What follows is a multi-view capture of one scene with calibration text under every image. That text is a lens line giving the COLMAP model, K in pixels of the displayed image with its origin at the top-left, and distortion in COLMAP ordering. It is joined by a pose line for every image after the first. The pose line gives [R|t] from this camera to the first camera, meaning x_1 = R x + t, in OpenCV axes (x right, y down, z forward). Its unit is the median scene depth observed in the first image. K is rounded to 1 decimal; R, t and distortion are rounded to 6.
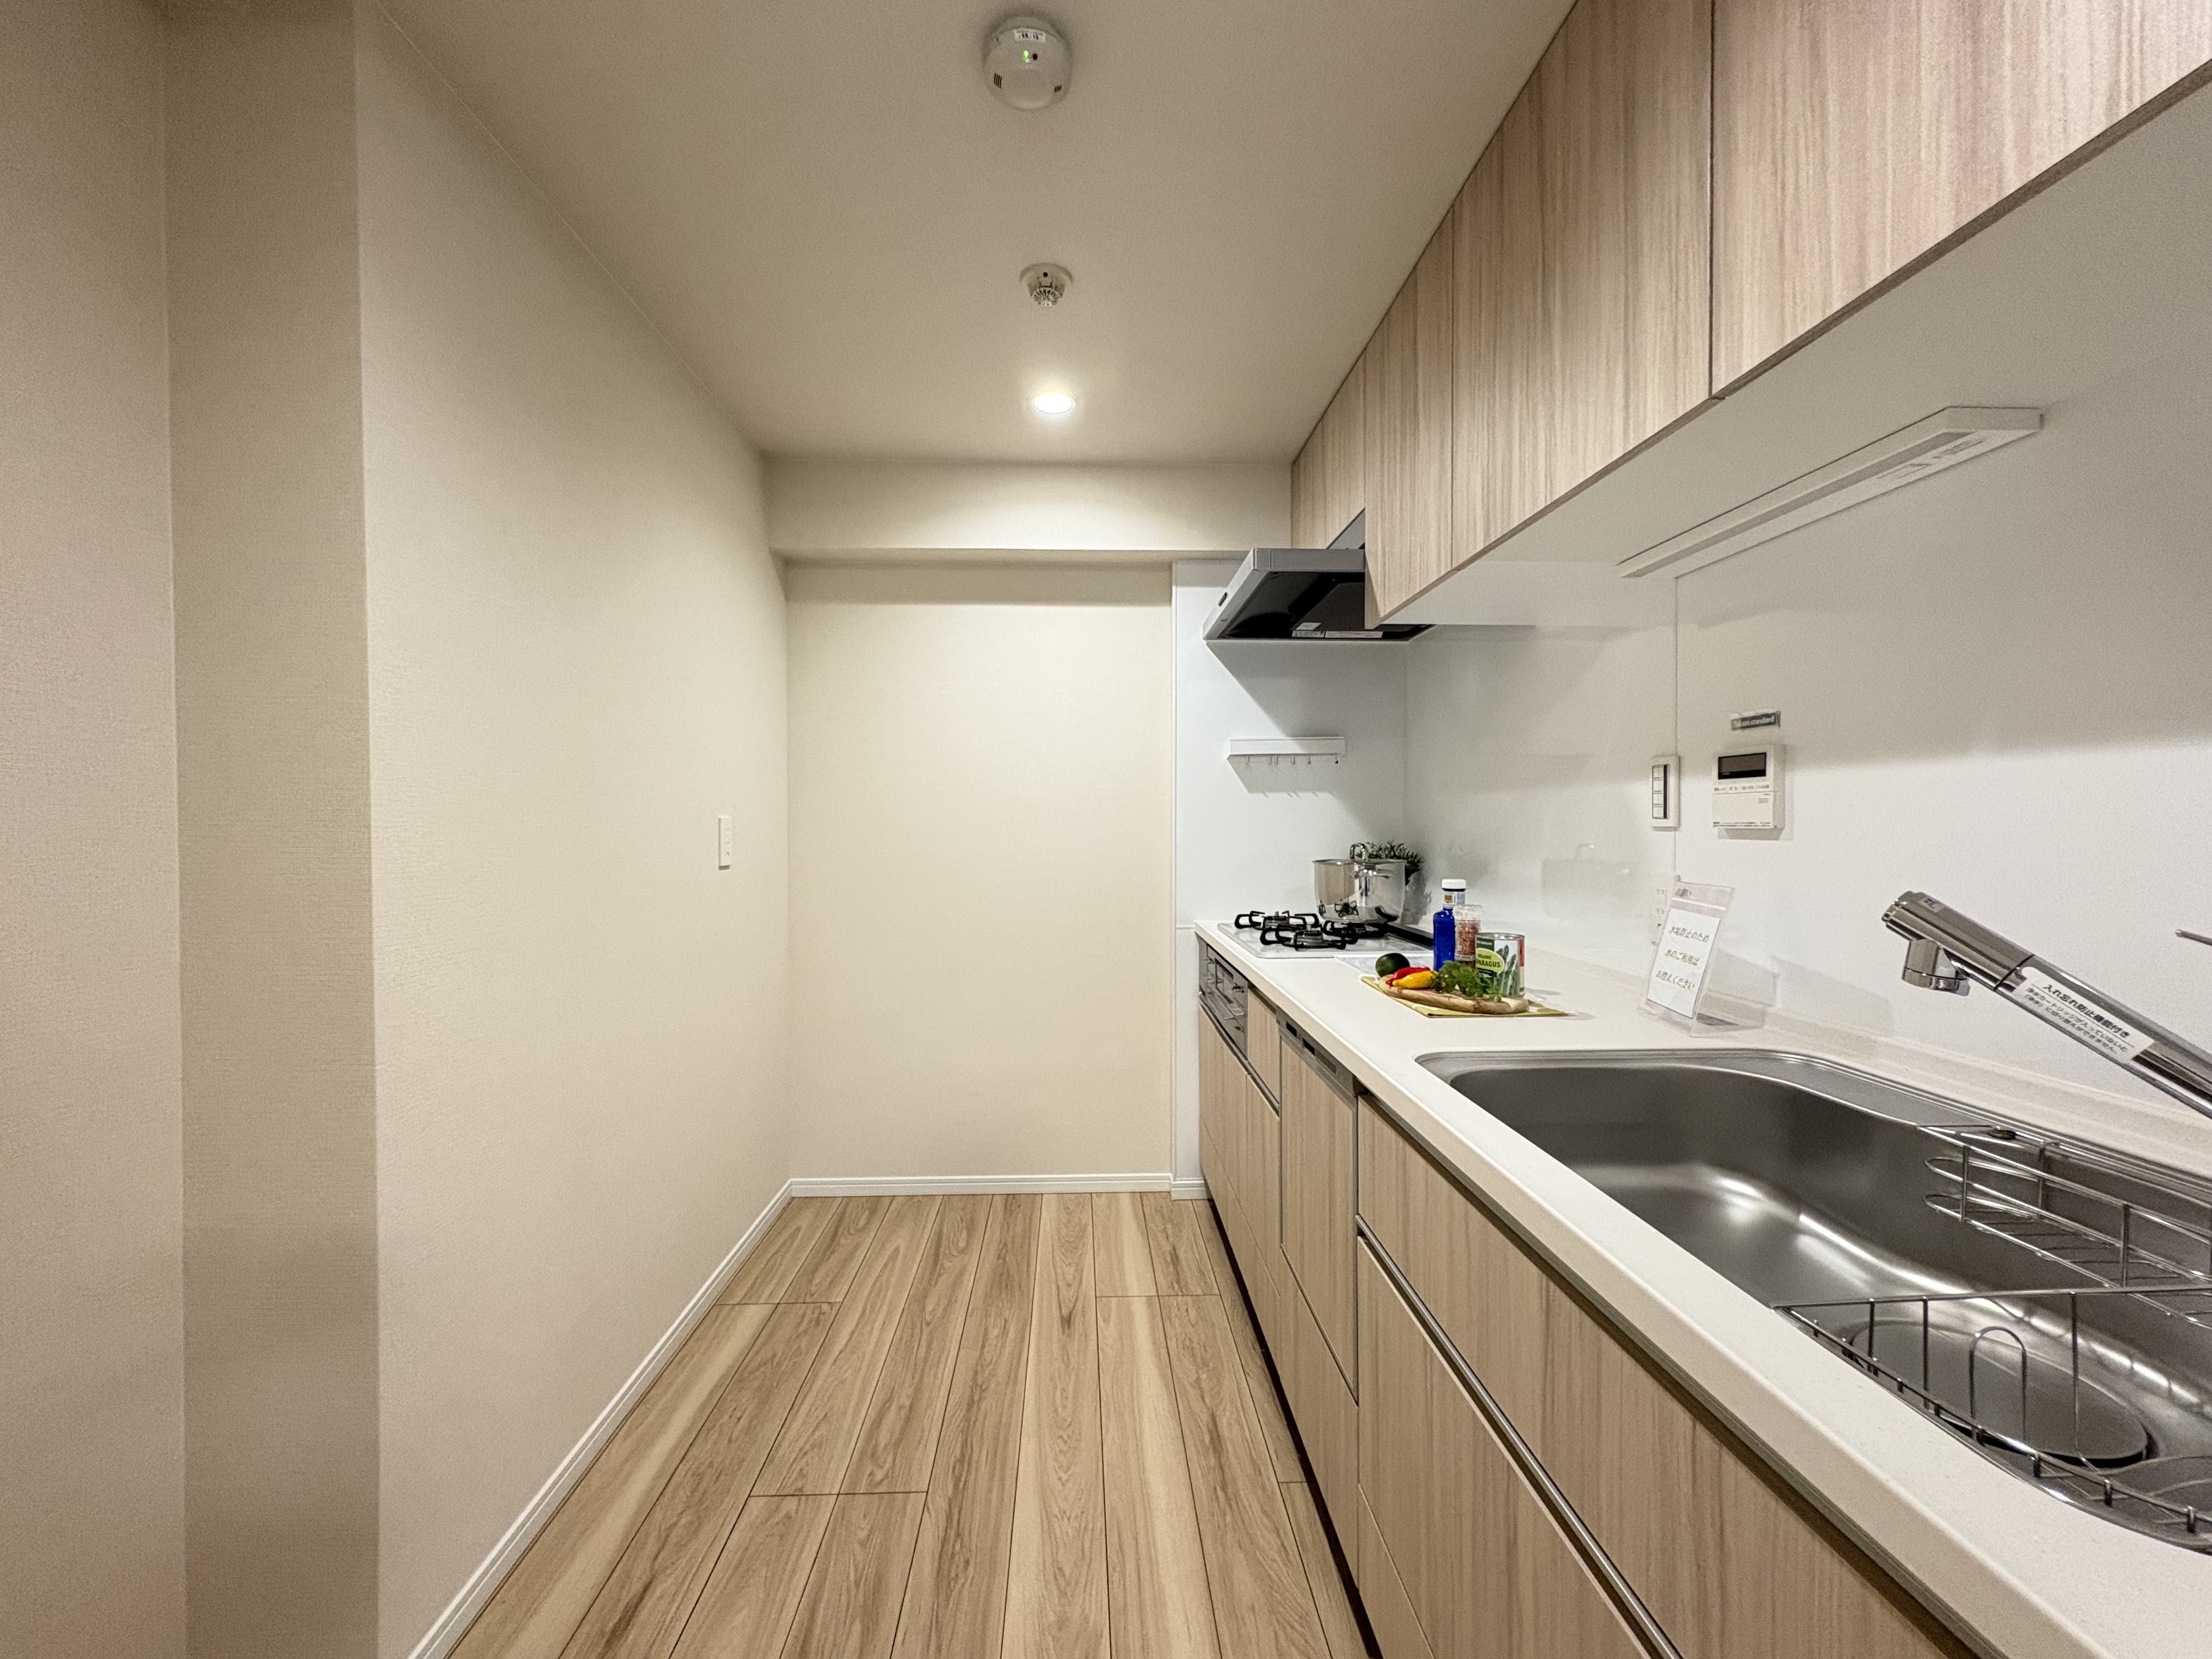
lens RADIAL K [[874.7, 0, 1106.0], [0, 874.7, 829.5], [0, 0, 1]] dist [0.002533, -0.001142]
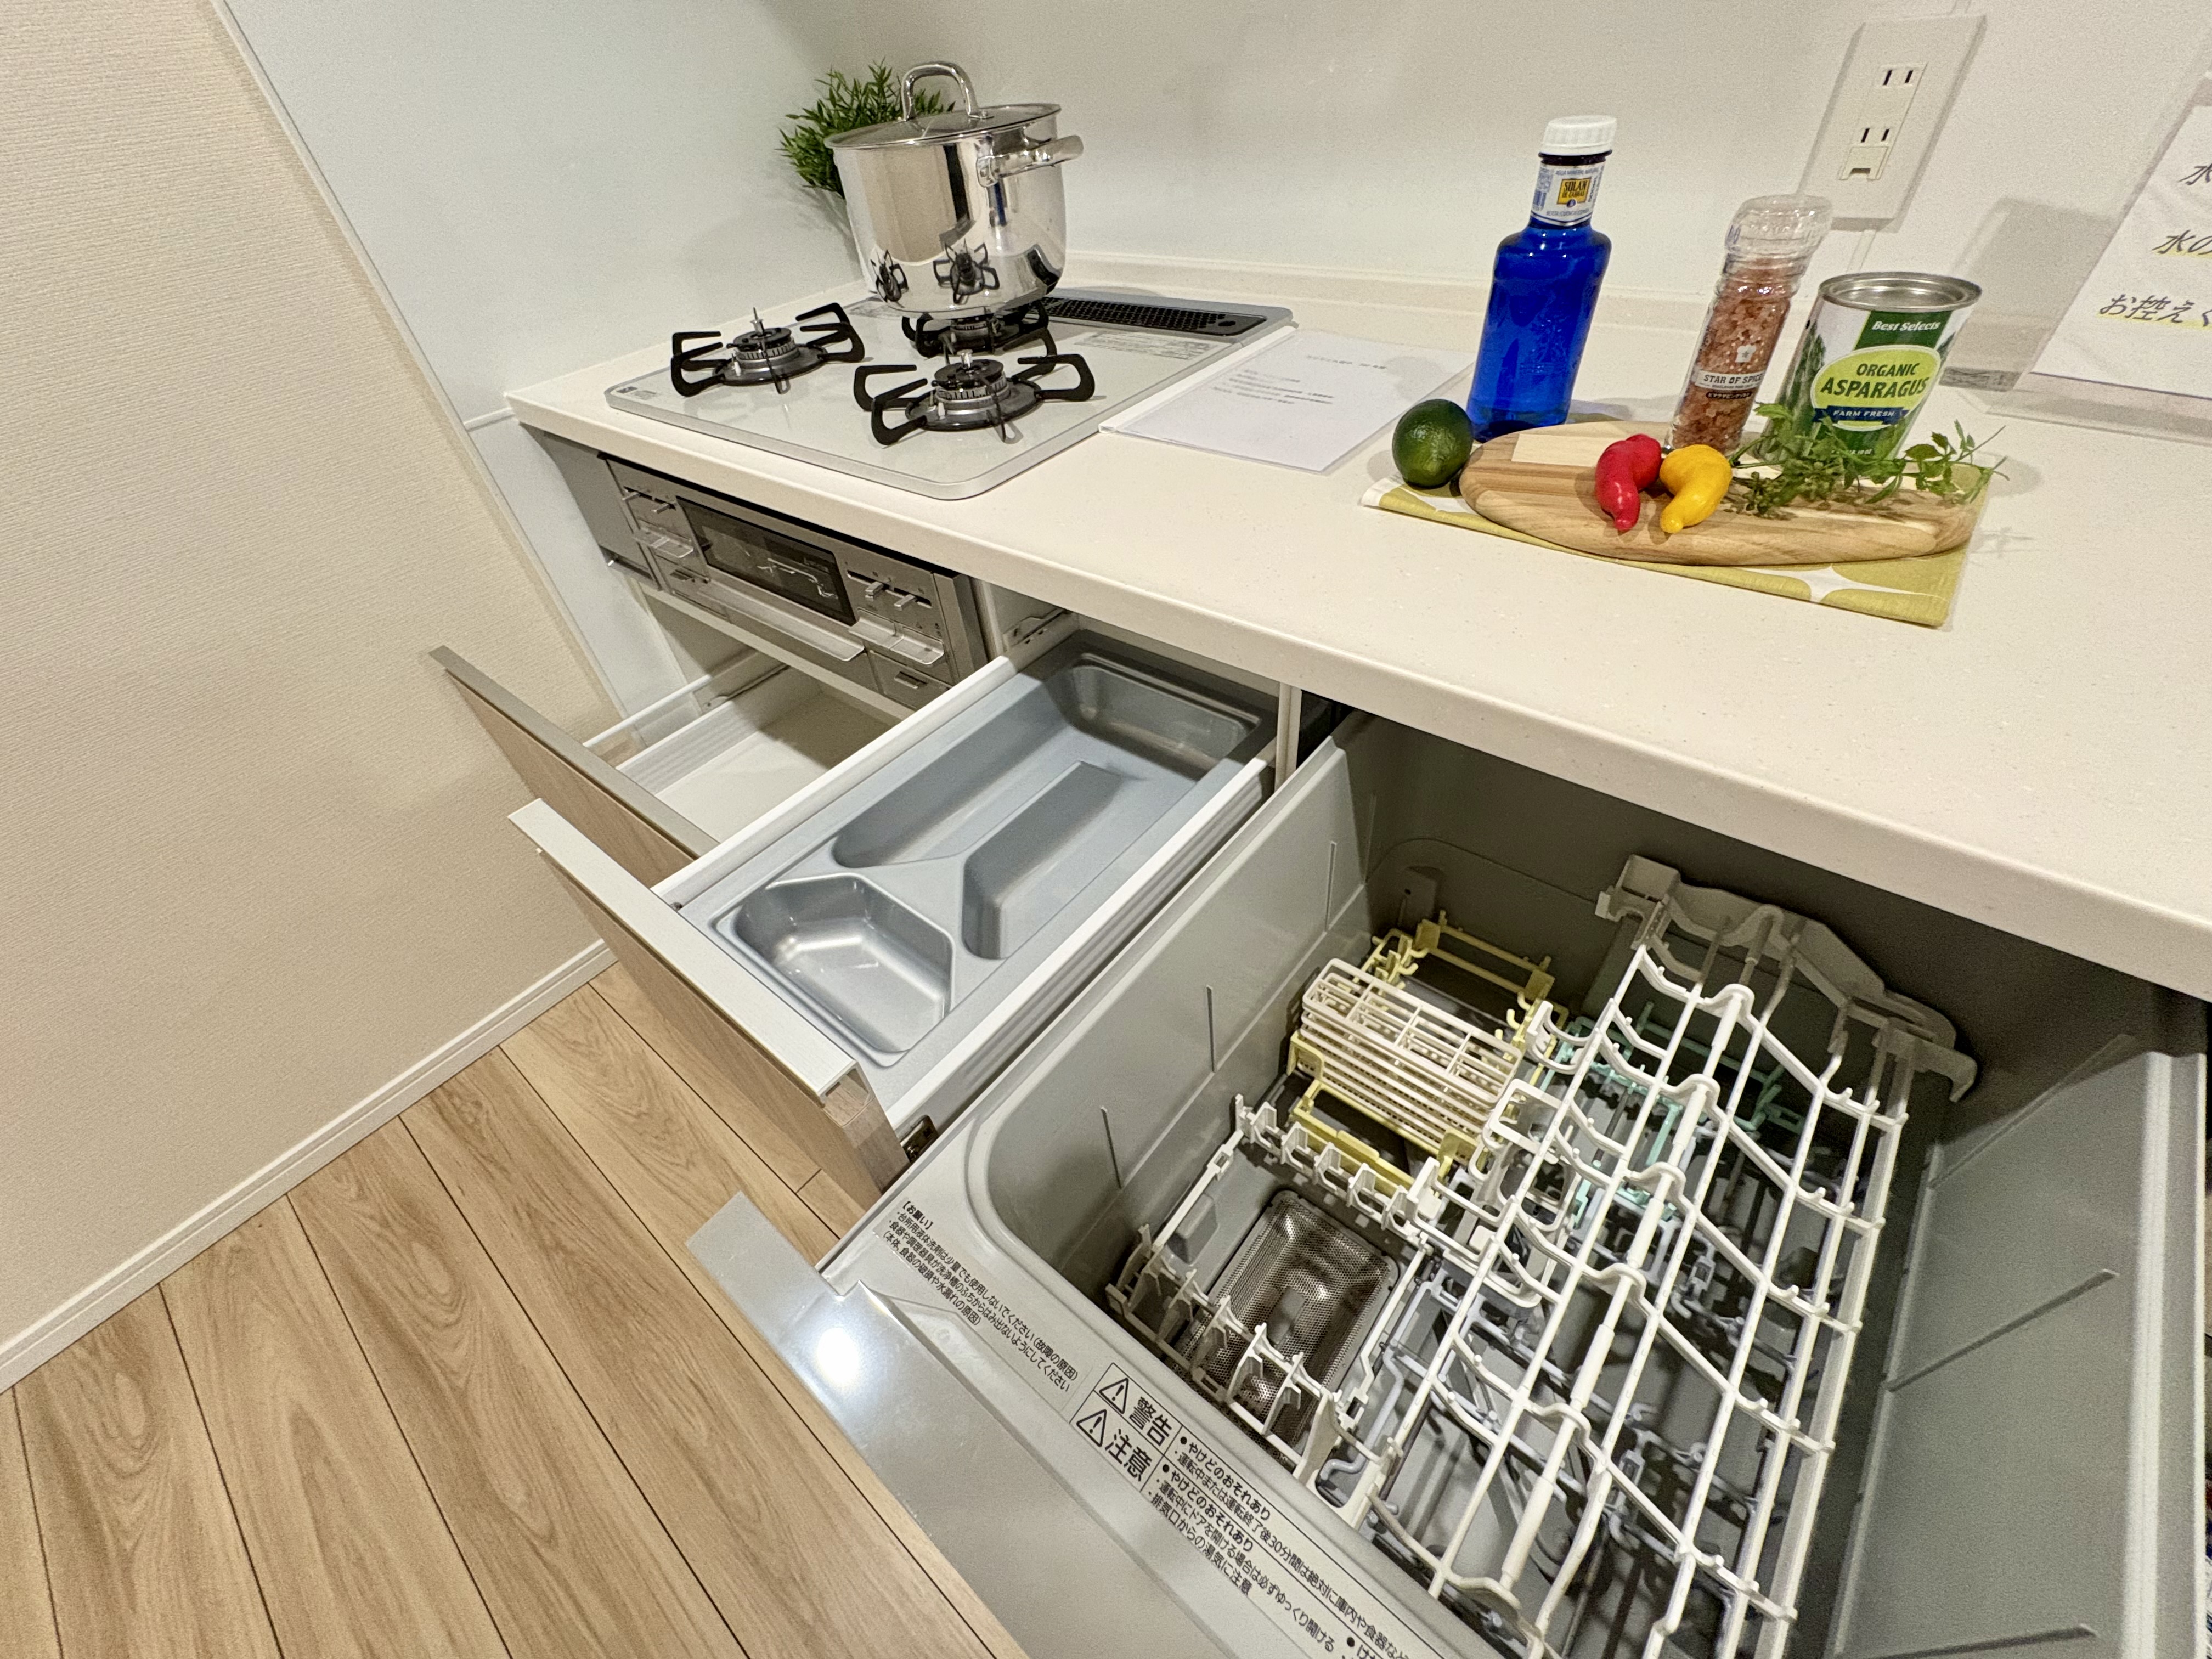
lens RADIAL K [[874.7, 0, 1106.0], [0, 874.7, 829.5], [0, 0, 1]] dist [0.002533, -0.001142]
pose [[0.663033, -0.556752, 0.500413, -0.032484], [0.096089, 0.726242, 0.680690, 0.008880], [-0.742397, -0.403236, 0.535021, 0.713054]]
